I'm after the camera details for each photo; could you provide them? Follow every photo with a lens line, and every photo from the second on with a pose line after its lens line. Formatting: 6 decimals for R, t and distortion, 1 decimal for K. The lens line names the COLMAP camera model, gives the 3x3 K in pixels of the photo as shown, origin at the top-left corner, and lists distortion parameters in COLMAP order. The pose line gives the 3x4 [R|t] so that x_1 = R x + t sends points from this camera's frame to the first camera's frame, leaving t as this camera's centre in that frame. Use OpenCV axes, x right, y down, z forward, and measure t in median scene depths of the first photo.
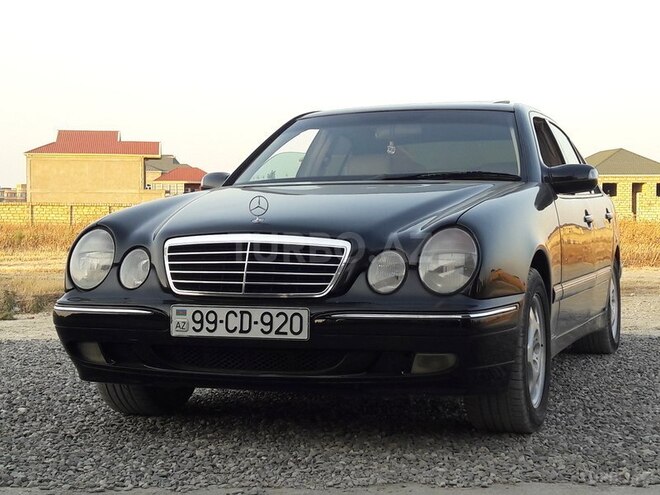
lens RADIAL K [[1259.0, 0, 330.2], [0, 1259.0, 244.4], [0, 0, 1]] dist [0.127389, 0.000000]
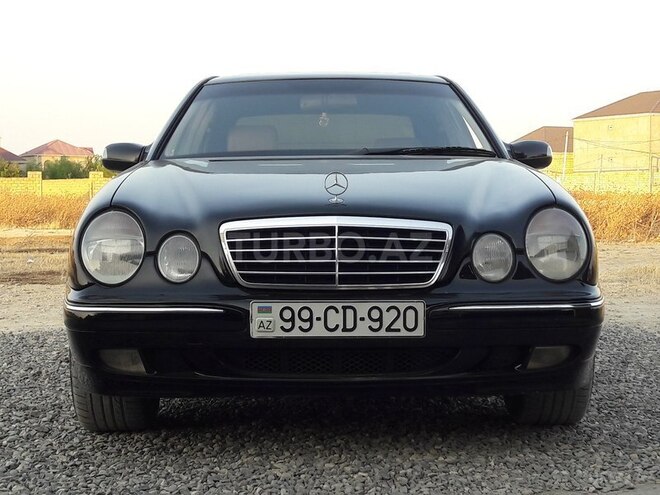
lens RADIAL K [[1259.0, 0, 333.7], [0, 1259.0, 249.3], [0, 0, 1]] dist [0.127389, 0.000000]
pose [[0.935502, -0.016194, 0.352950, -0.374667], [0.008303, 0.999681, 0.023858, -0.006245], [-0.353224, -0.019389, 0.935338, 0.197597]]
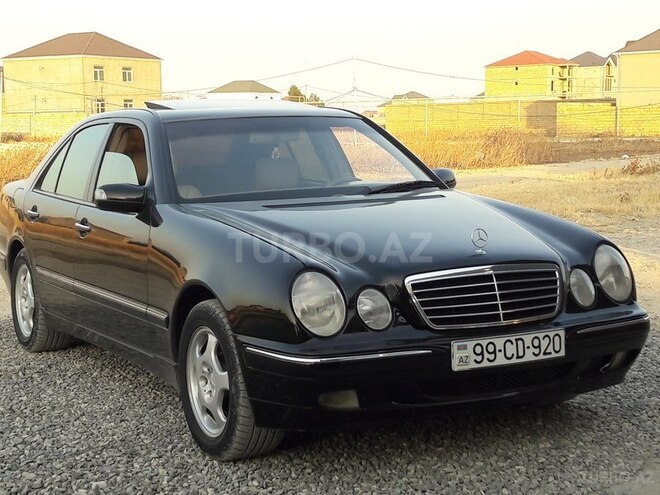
lens RADIAL K [[1259.0, 0, 329.9], [0, 1259.0, 247.4], [0, 0, 1]] dist [0.127389, 0.000000]
pose [[0.671919, -0.087678, 0.735416, -0.958365], [0.035667, 0.995646, 0.086116, -0.122979], [-0.739765, -0.031633, 0.672121, 0.385809]]
